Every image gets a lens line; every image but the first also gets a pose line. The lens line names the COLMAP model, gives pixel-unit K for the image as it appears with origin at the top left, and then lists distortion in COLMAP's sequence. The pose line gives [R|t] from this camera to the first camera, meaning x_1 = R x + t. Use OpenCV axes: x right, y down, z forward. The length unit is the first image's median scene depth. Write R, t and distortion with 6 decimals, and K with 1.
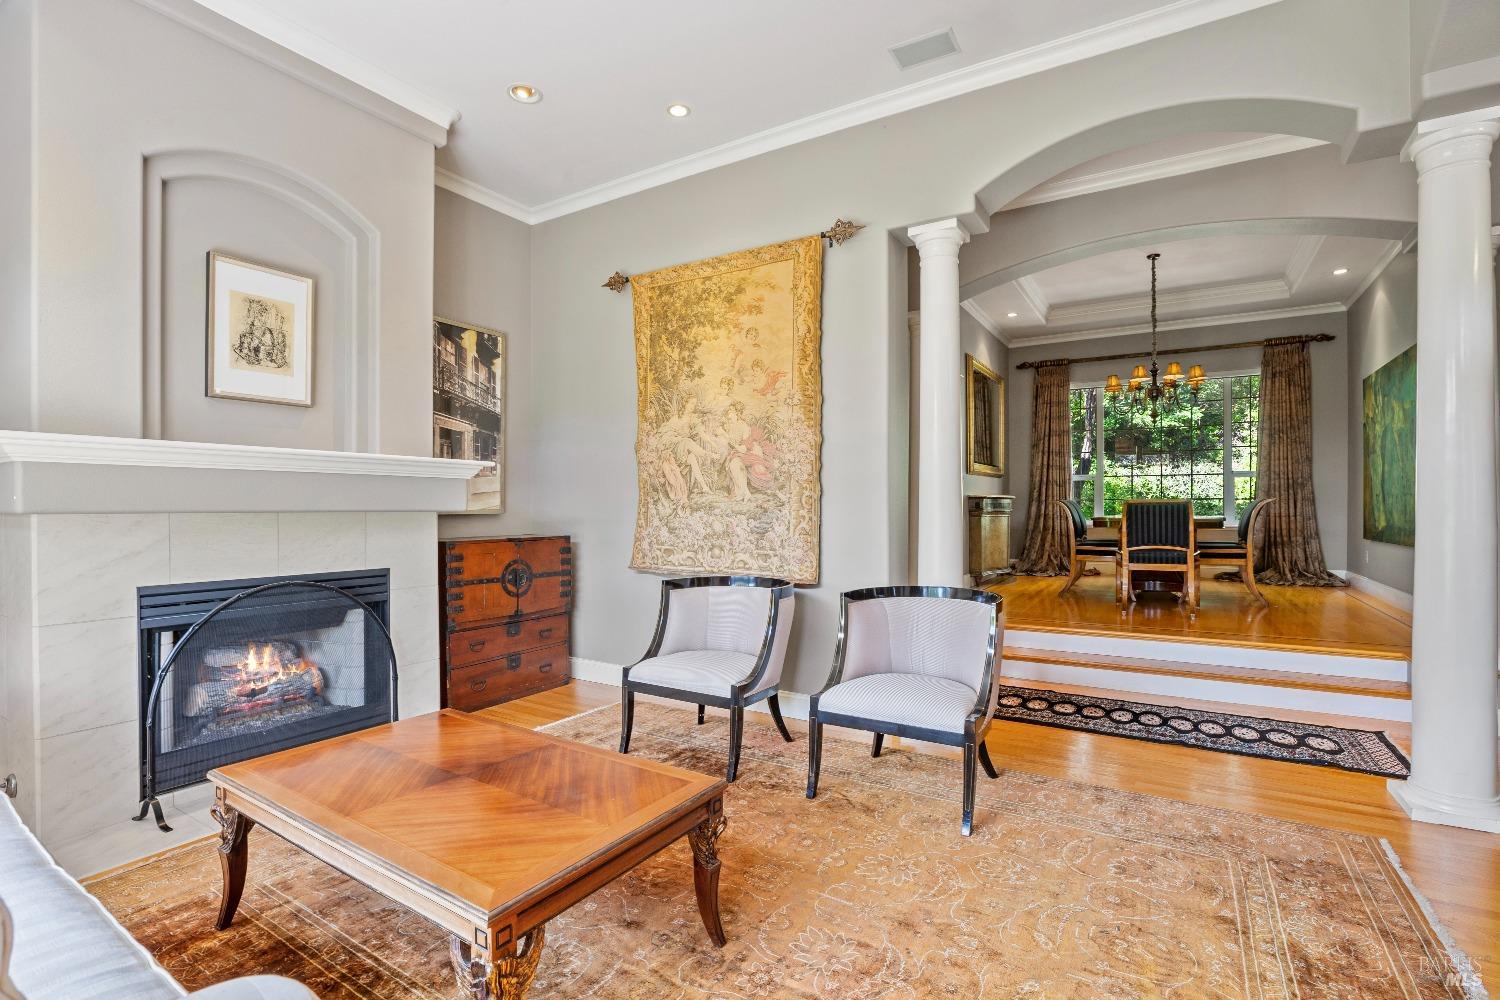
lens RADIAL K [[700.1, 0, 746.3], [0, 700.1, 502.8], [0, 0, 1]] dist [-0.038161, 0.011119]
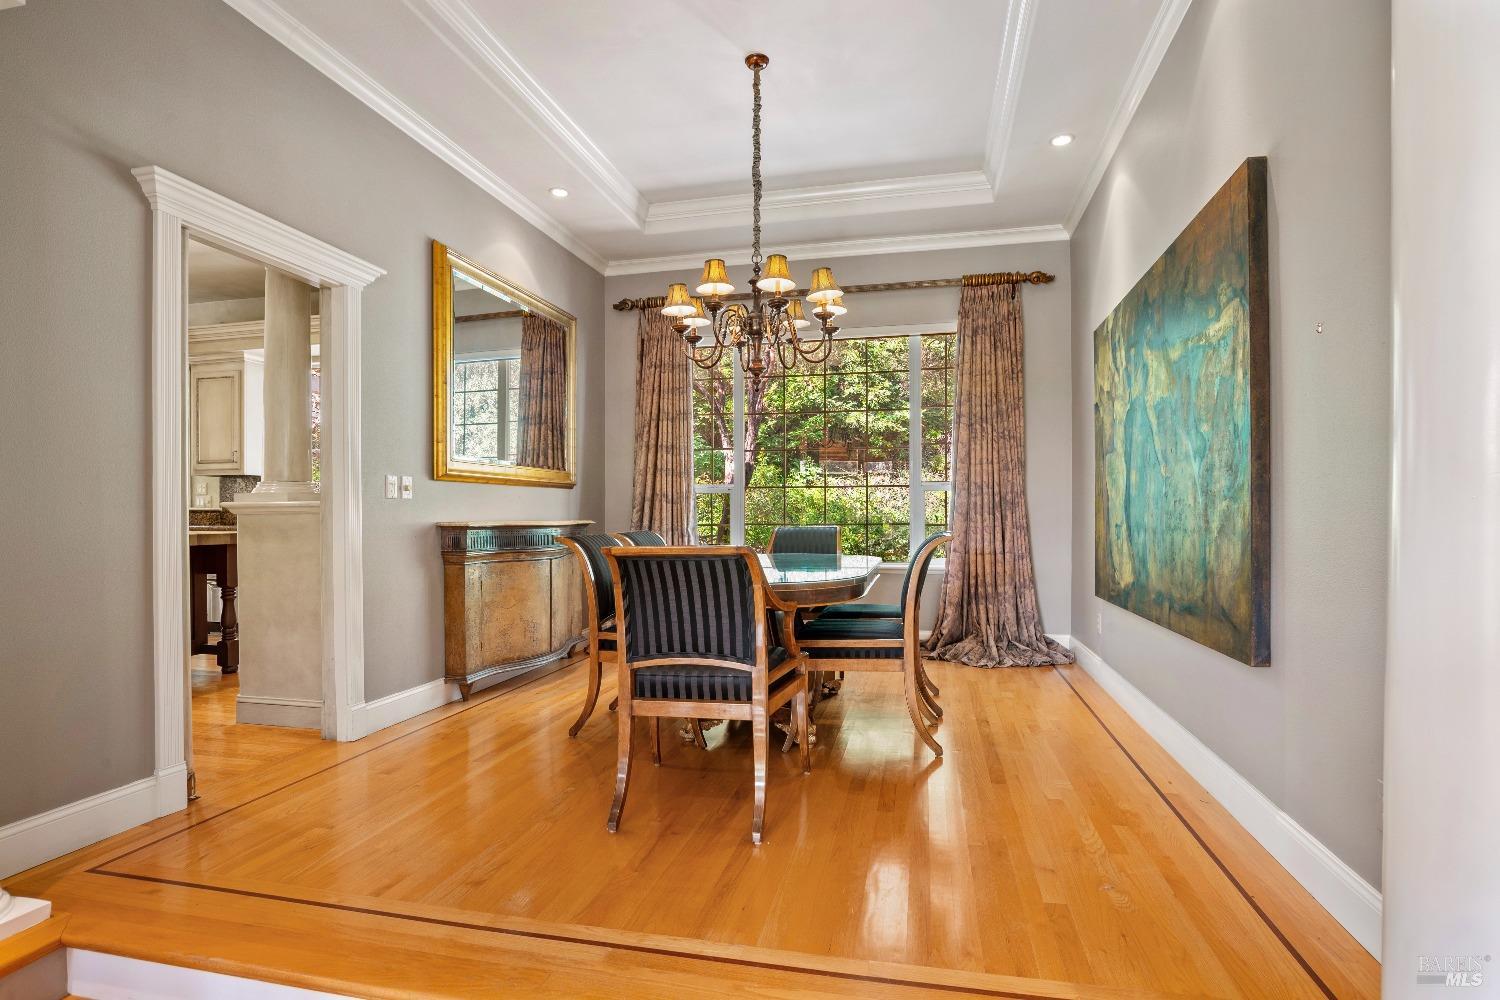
lens RADIAL K [[743.9, 0, 748.7], [0, 743.9, 506.2], [0, 0, 1]] dist [-0.031629, 0.000353]
pose [[0.950062, 0.003326, 0.312045, 0.363815], [-0.000477, 0.999958, -0.009206, -0.017672], [-0.312062, 0.008598, 0.950023, 0.423273]]
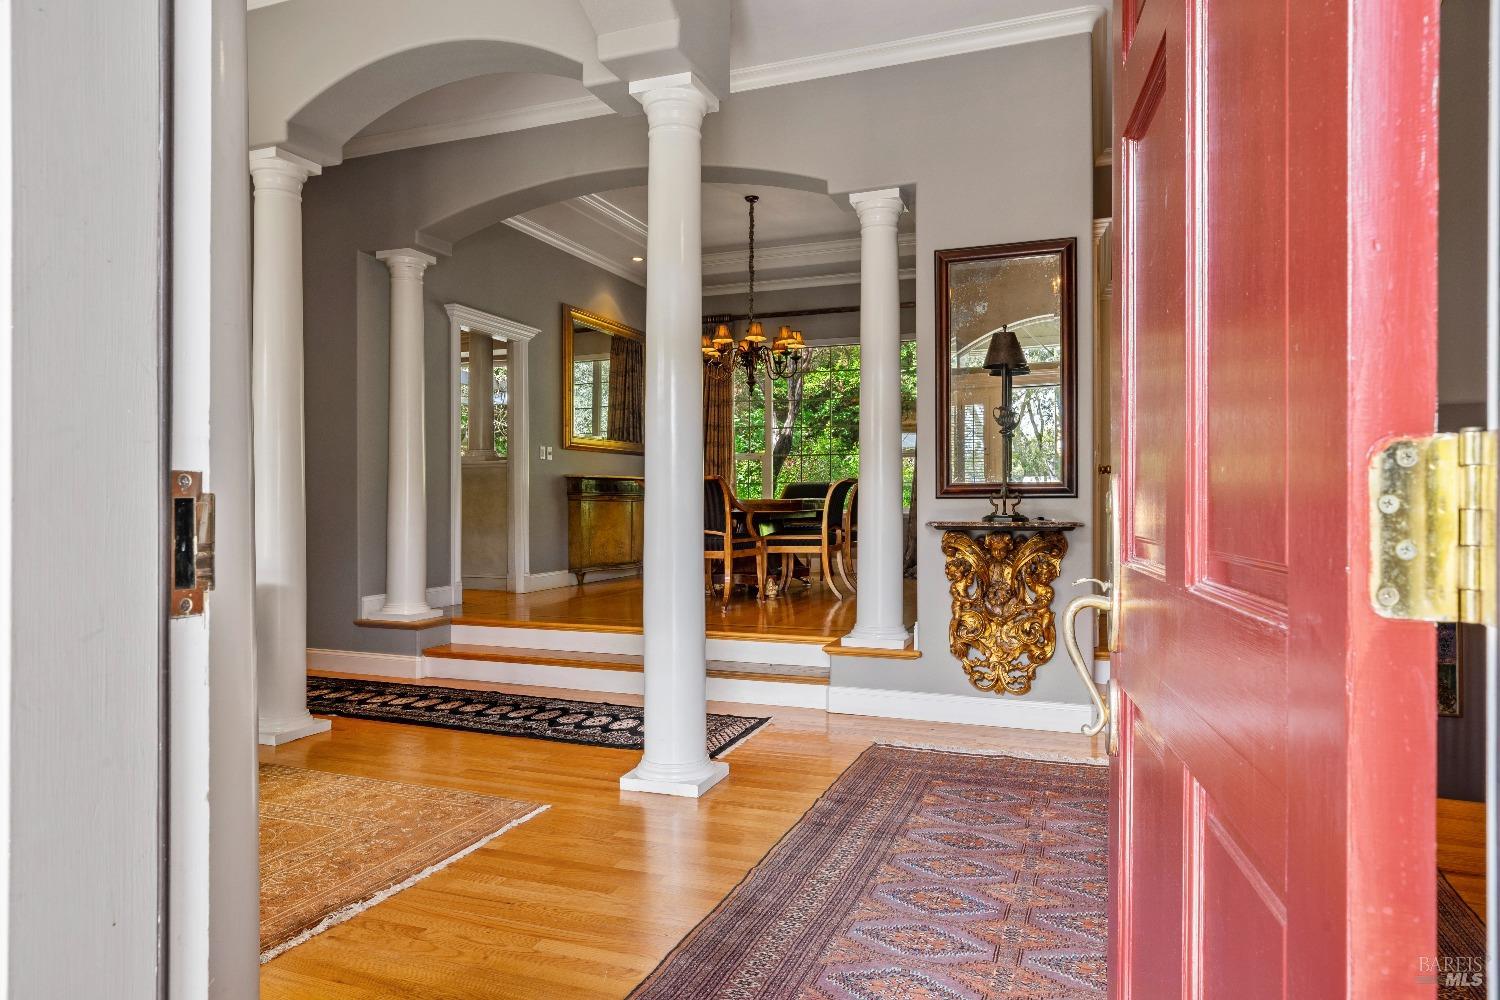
lens RADIAL K [[928.9, 0, 745.0], [0, 928.9, 495.8], [0, 0, 1]] dist [-0.041447, -0.000475]
pose [[0.983654, 0.004195, 0.180022, 0.329200], [-0.004219, 0.999991, -0.000248, 0.013540], [-0.180022, -0.000516, 0.983663, -0.122653]]
